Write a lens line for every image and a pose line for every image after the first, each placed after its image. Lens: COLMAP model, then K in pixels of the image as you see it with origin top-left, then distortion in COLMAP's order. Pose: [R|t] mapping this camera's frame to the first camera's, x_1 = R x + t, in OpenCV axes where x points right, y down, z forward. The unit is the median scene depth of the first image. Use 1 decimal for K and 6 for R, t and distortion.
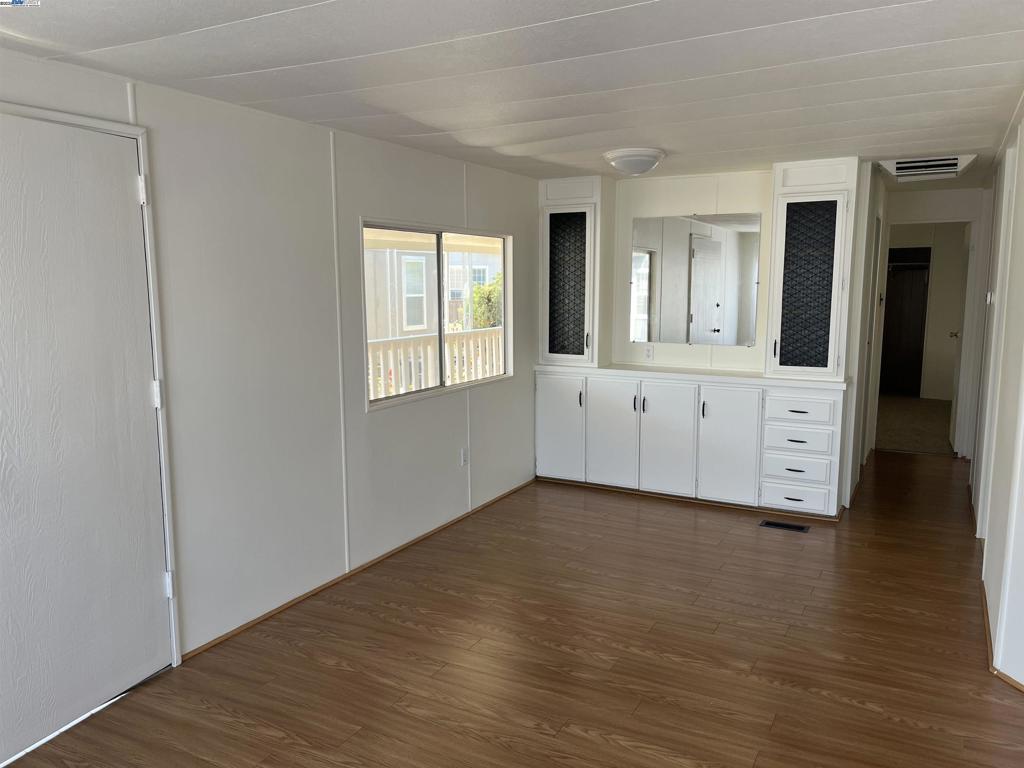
lens RADIAL K [[773.1, 0, 512.0], [0, 773.1, 384.0], [0, 0, 1]] dist [-0.008202, -0.008362]
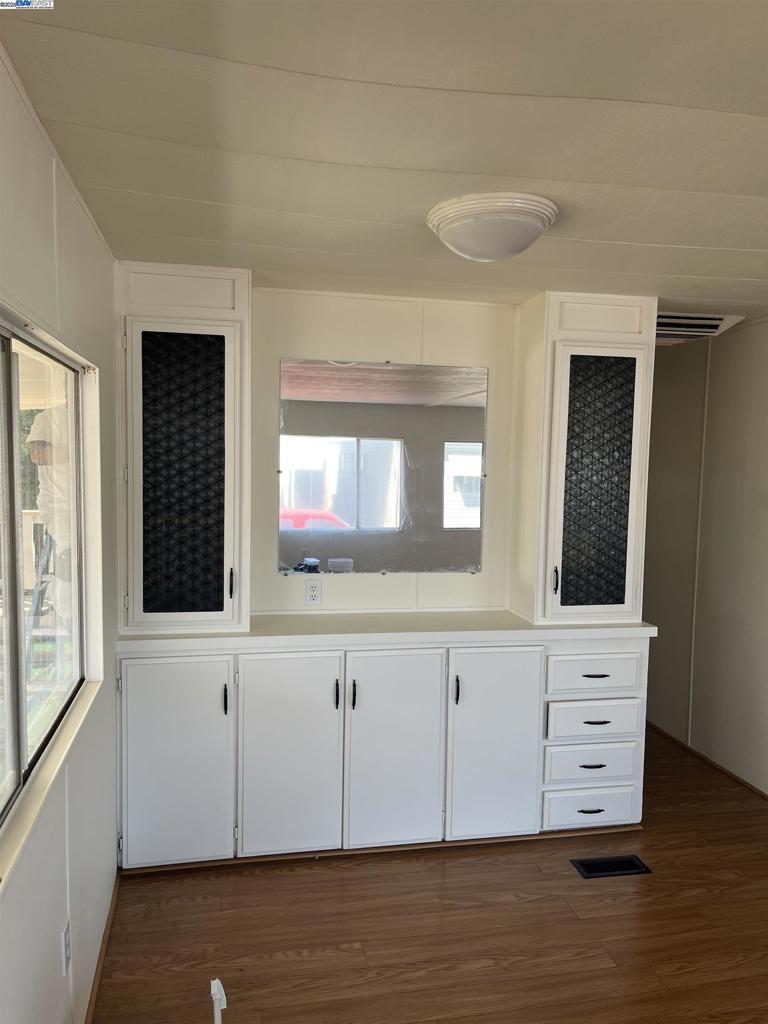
lens RADIAL K [[741.5, 0, 384.0], [0, 741.5, 512.0], [0, 0, 1]] dist [0.011532, 0.000960]
pose [[0.765375, -0.029171, 0.642923, -0.150889], [0.062511, 0.997618, -0.029152, -0.087536], [-0.640541, 0.062502, 0.765376, 0.582192]]
